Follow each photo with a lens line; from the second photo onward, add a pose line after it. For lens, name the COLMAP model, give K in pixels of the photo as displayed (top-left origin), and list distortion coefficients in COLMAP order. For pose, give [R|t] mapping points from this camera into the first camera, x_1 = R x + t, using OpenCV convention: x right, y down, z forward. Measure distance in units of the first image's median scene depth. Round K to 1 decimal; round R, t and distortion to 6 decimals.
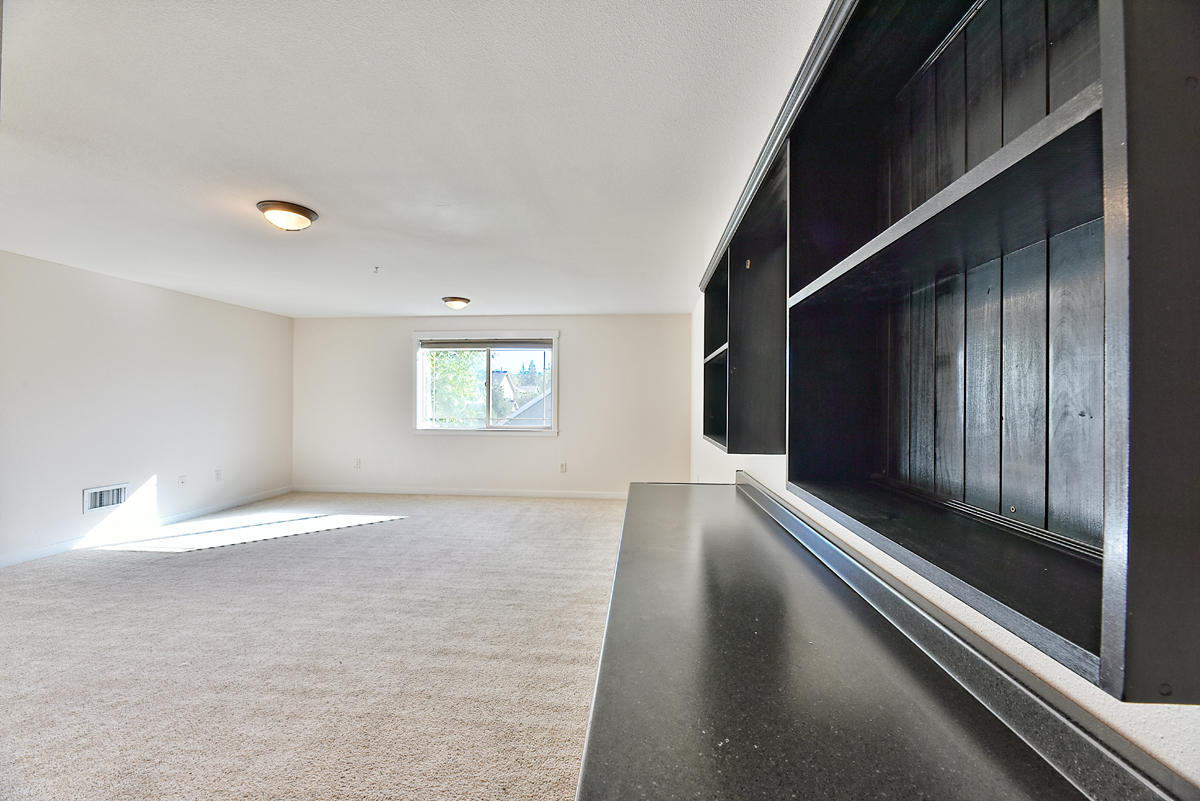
lens RADIAL K [[482.0, 0, 600.5], [0, 482.0, 401.1], [0, 0, 1]] dist [-0.000161, -0.000054]
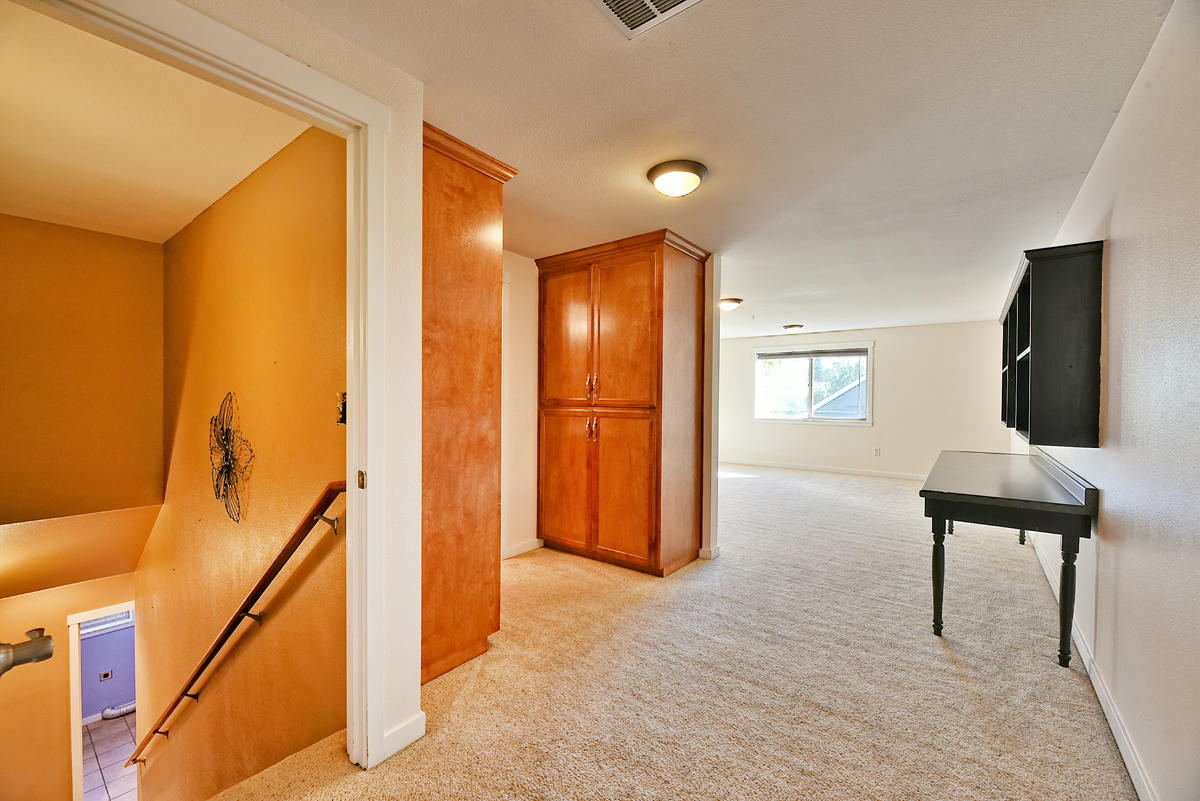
lens RADIAL K [[482.0, 0, 600.2], [0, 482.0, 402.5], [0, 0, 1]] dist [-0.000161, -0.000054]
pose [[0.845881, 0.004490, -0.533353, -0.019720], [0.000151, 0.999963, 0.008657, 0.000595], [0.533372, -0.007403, 0.845848, -0.428616]]
